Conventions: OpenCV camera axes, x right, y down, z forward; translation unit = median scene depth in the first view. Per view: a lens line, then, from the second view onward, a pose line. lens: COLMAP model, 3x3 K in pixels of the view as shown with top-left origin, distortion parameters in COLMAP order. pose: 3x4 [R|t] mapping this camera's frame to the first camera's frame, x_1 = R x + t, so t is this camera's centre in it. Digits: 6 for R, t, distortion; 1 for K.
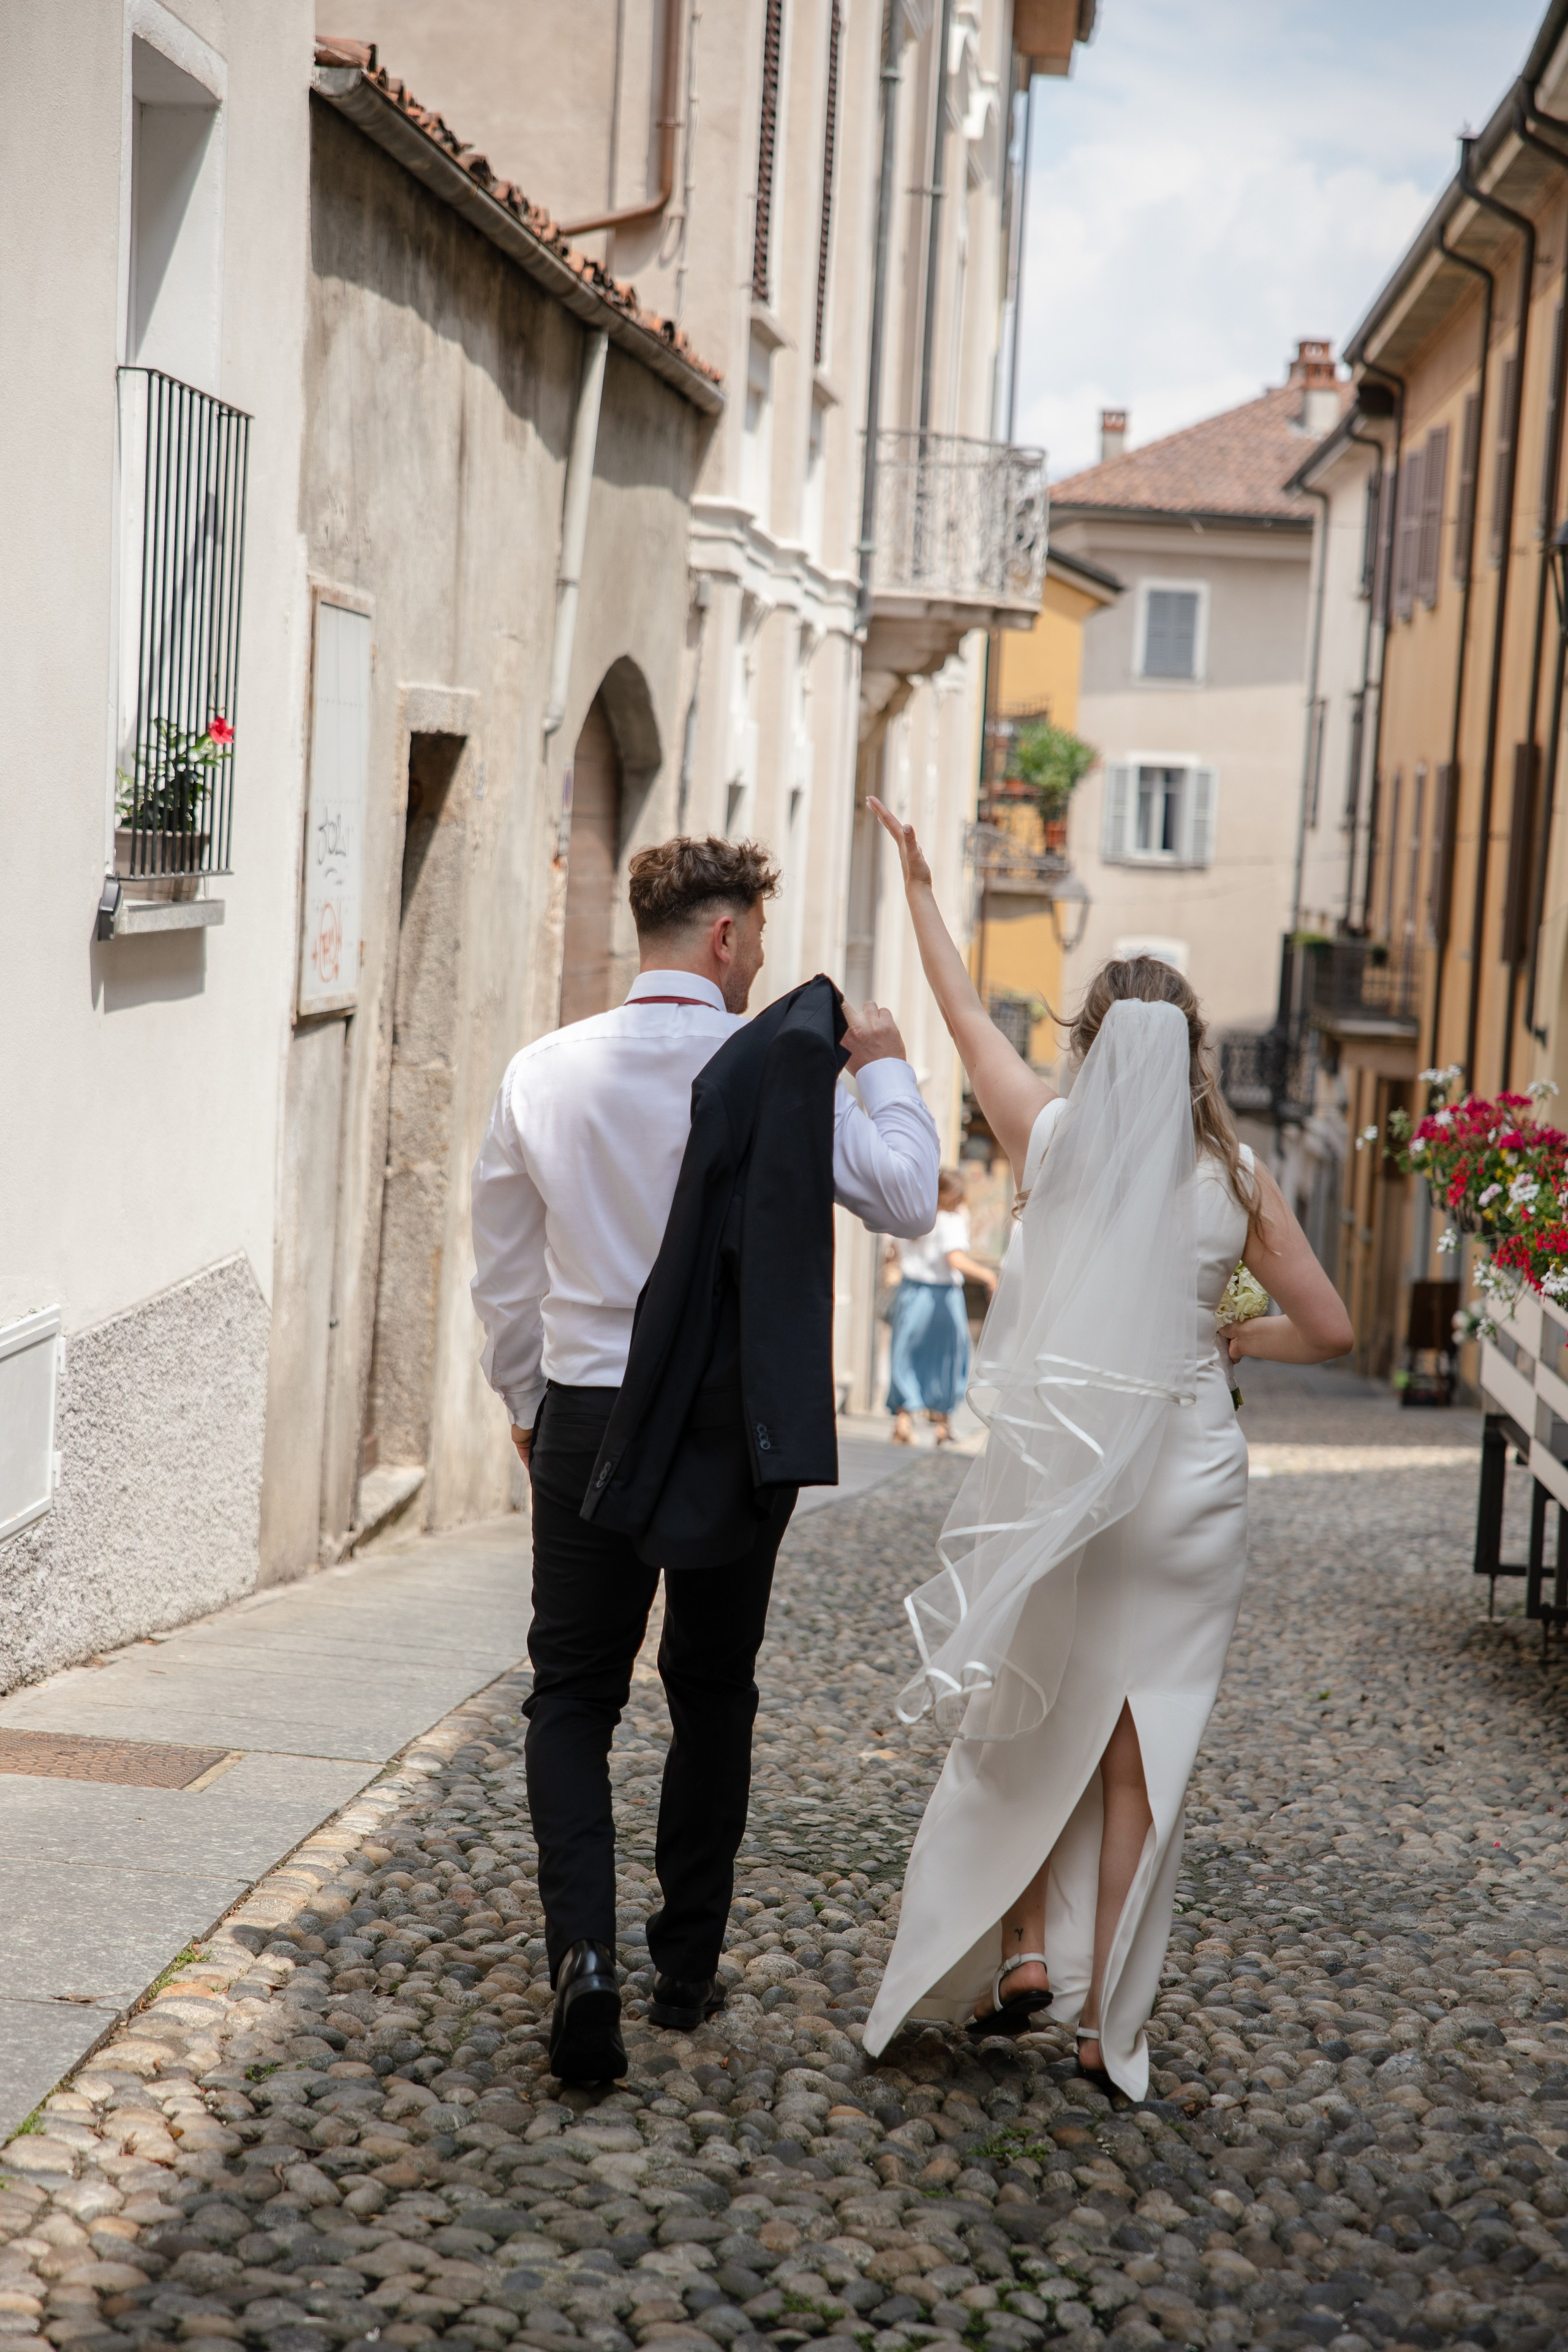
lens RADIAL K [[4865.1, 0, 784.0], [0, 4865.1, 1176.0], [0, 0, 1]] dist [0.269924, 2.289034]
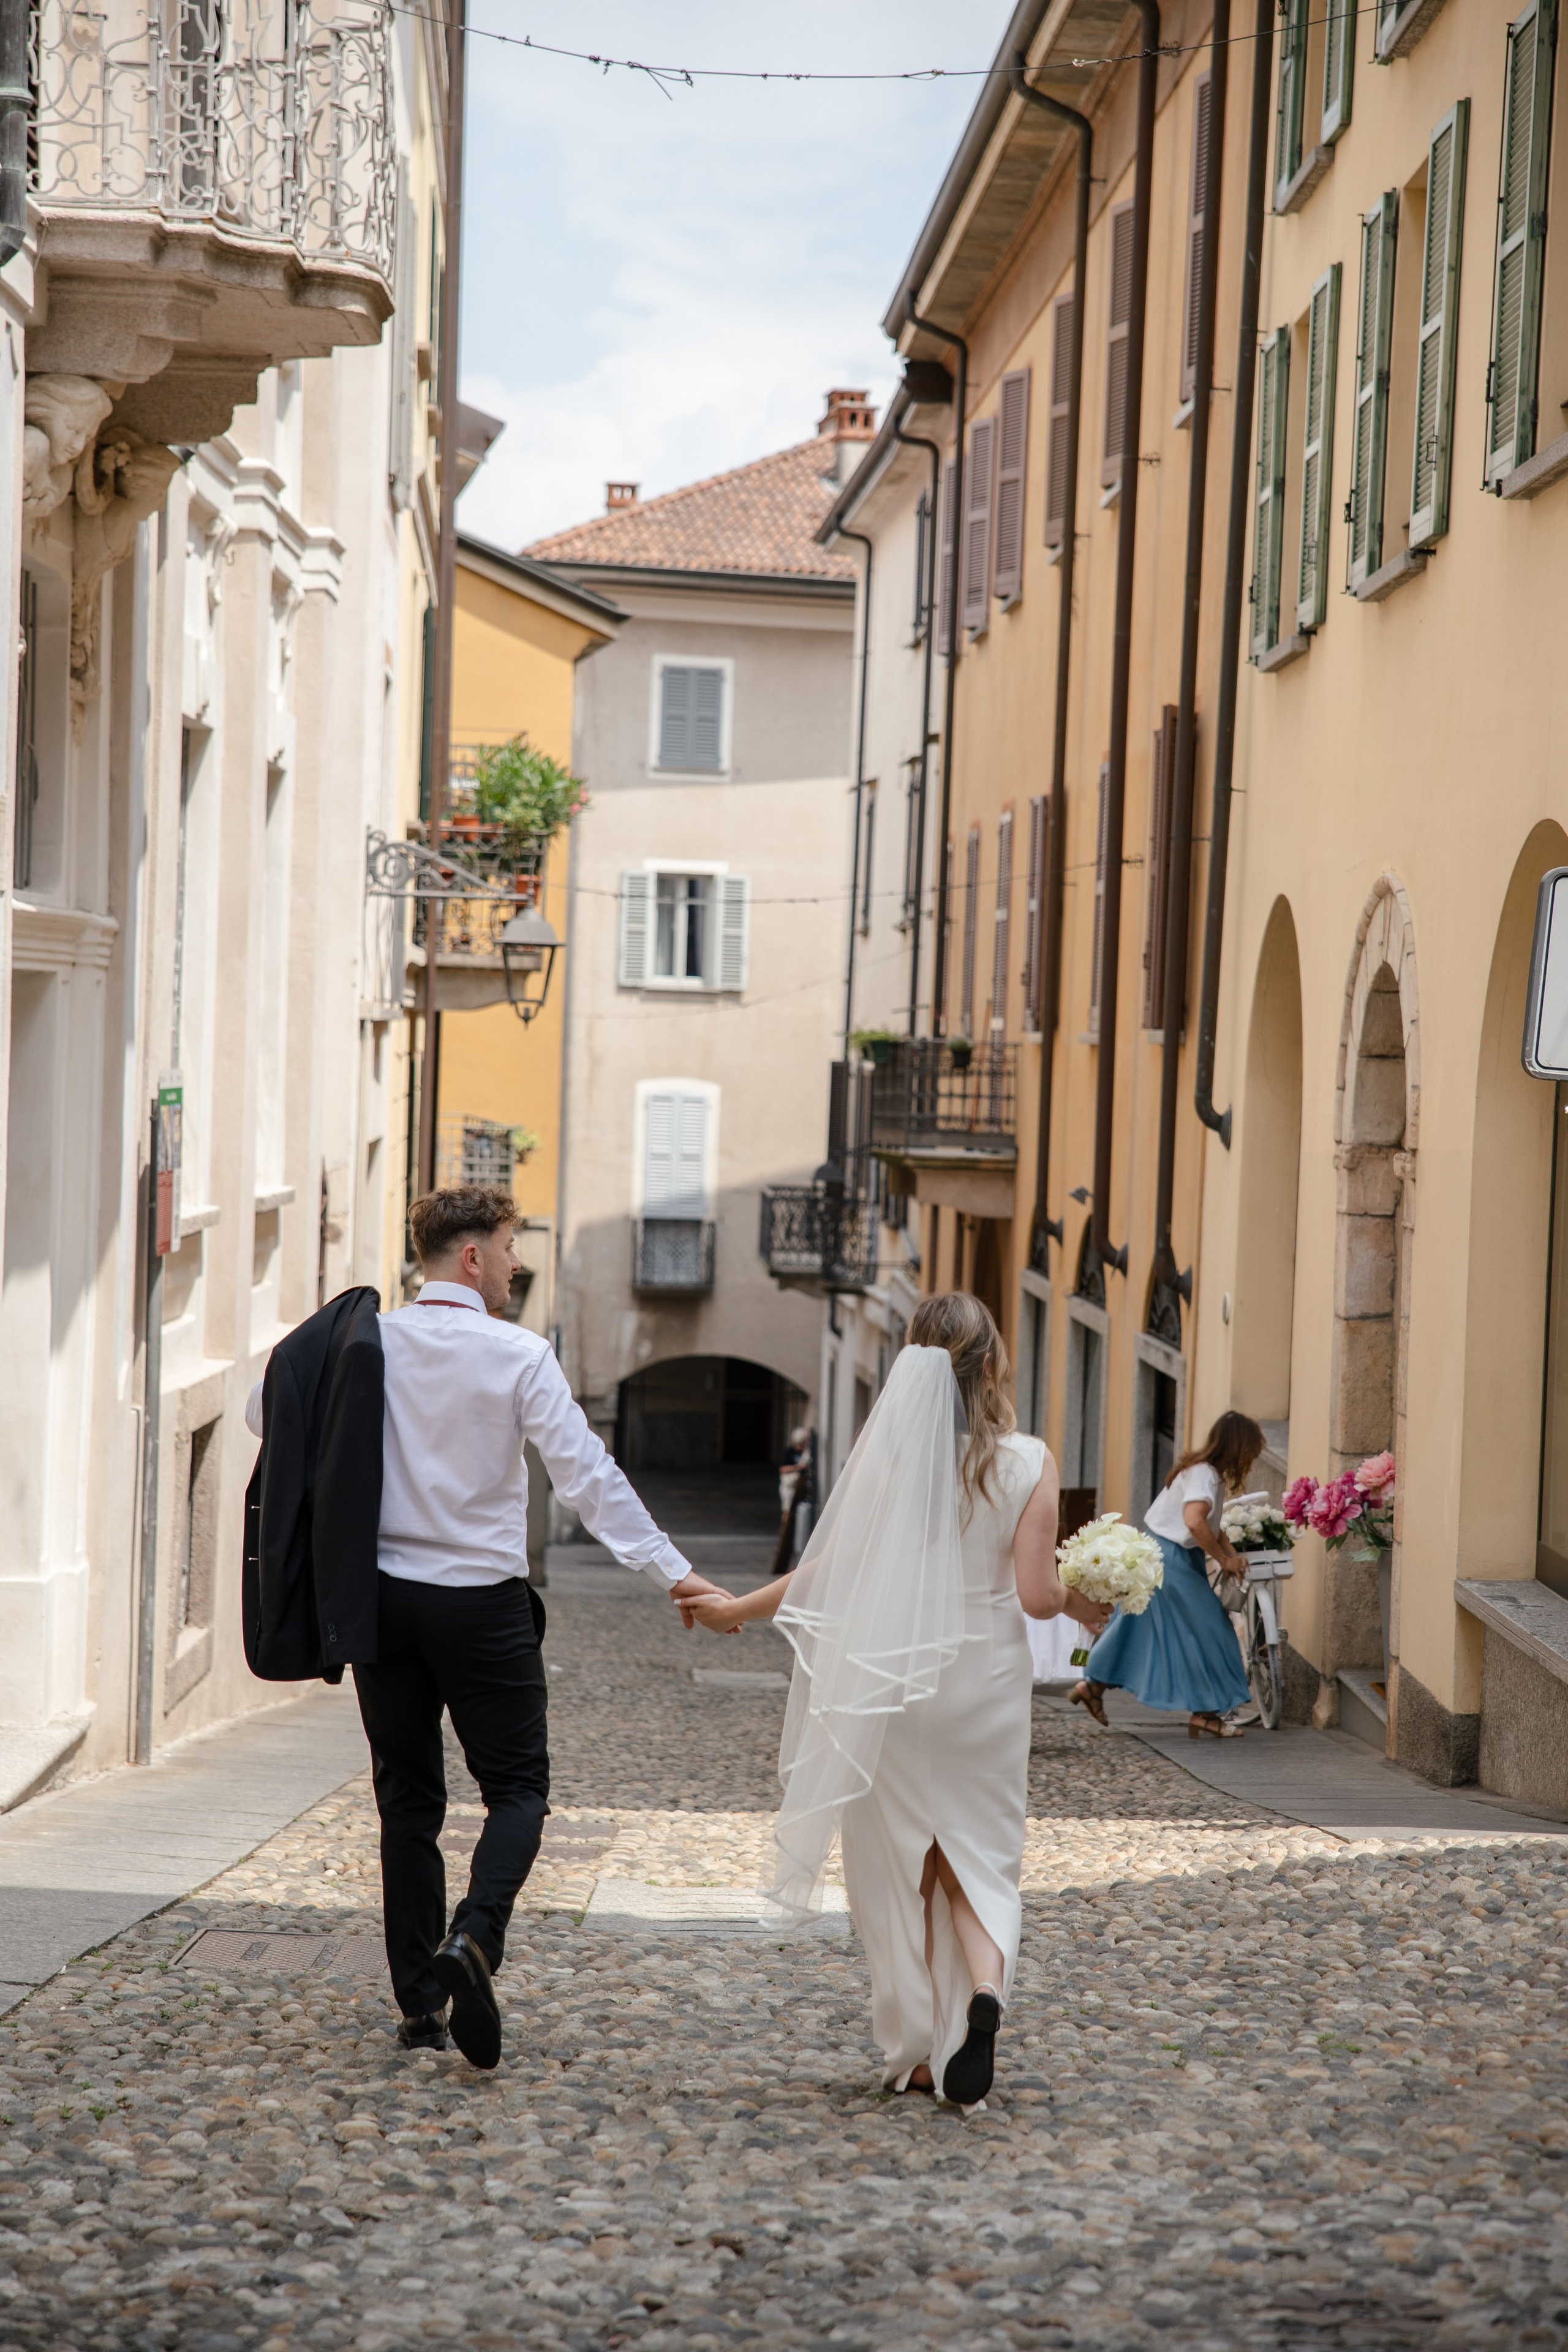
lens RADIAL K [[4865.1, 0, 784.0], [0, 4865.1, 1176.0], [0, 0, 1]] dist [0.269924, 2.289034]
pose [[0.995551, -0.018112, 0.092463, 0.019767], [0.021833, 0.998985, -0.039392, 0.002139], [-0.091656, 0.041235, 0.994937, 0.205643]]
